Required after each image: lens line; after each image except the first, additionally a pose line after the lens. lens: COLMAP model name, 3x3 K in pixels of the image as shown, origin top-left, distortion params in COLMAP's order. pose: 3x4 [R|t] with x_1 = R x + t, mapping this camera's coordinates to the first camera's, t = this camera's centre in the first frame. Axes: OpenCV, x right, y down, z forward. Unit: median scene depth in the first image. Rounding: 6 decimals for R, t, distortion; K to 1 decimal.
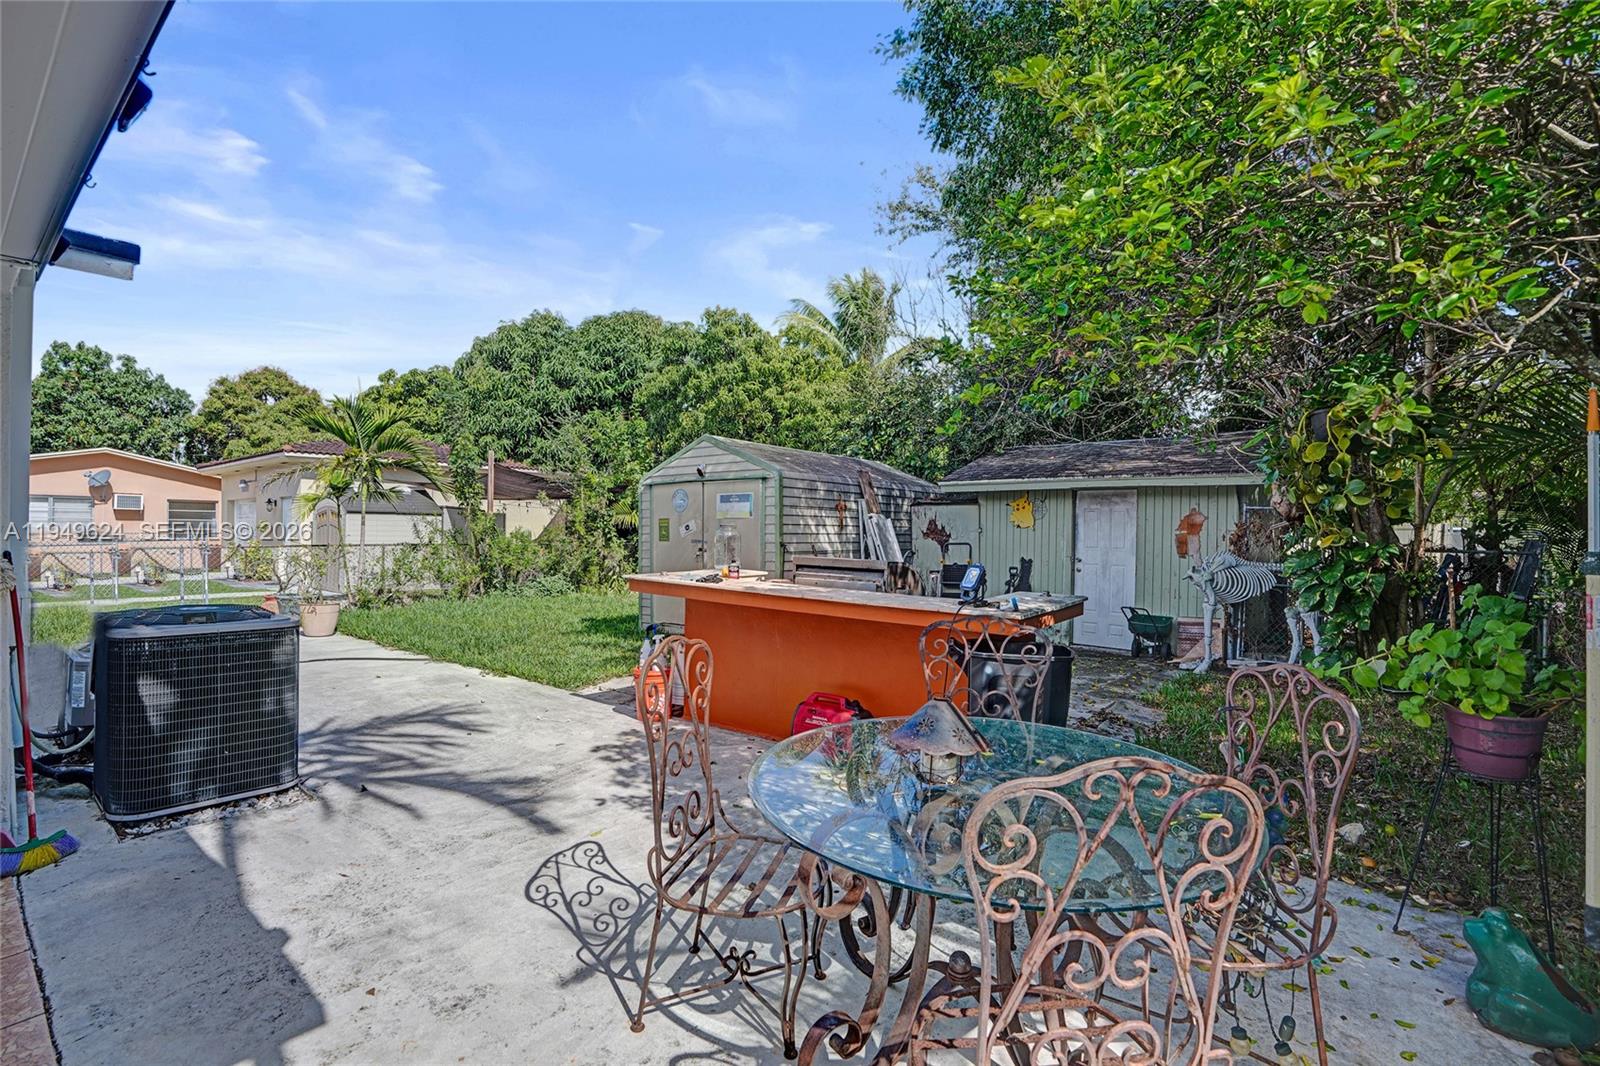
lens RADIAL K [[763.6, 0, 799.0], [0, 763.6, 520.4], [0, 0, 1]] dist [-0.021274, 0.000859]
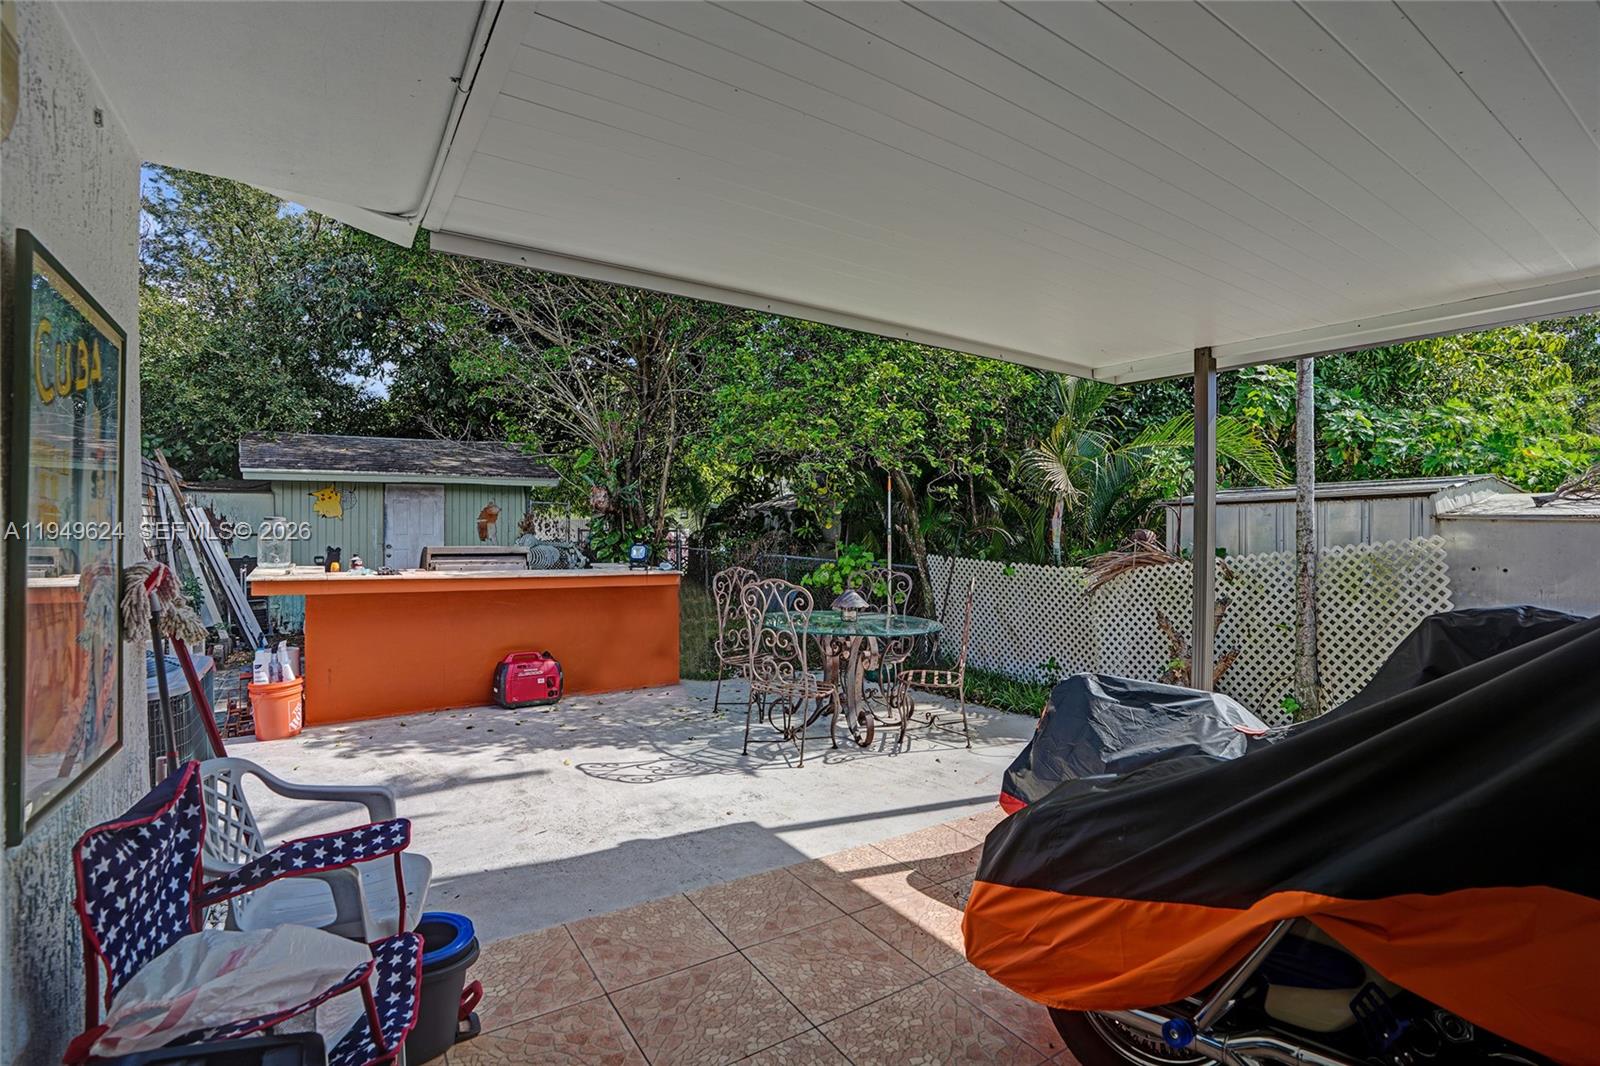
lens RADIAL K [[763.6, 0, 799.0], [0, 763.6, 520.4], [0, 0, 1]] dist [-0.021274, 0.000859]
pose [[0.291203, -0.009051, 0.956618, -1.200634], [-0.010535, 0.999864, 0.012668, -0.014490], [-0.956603, -0.013767, 0.291068, 0.226009]]
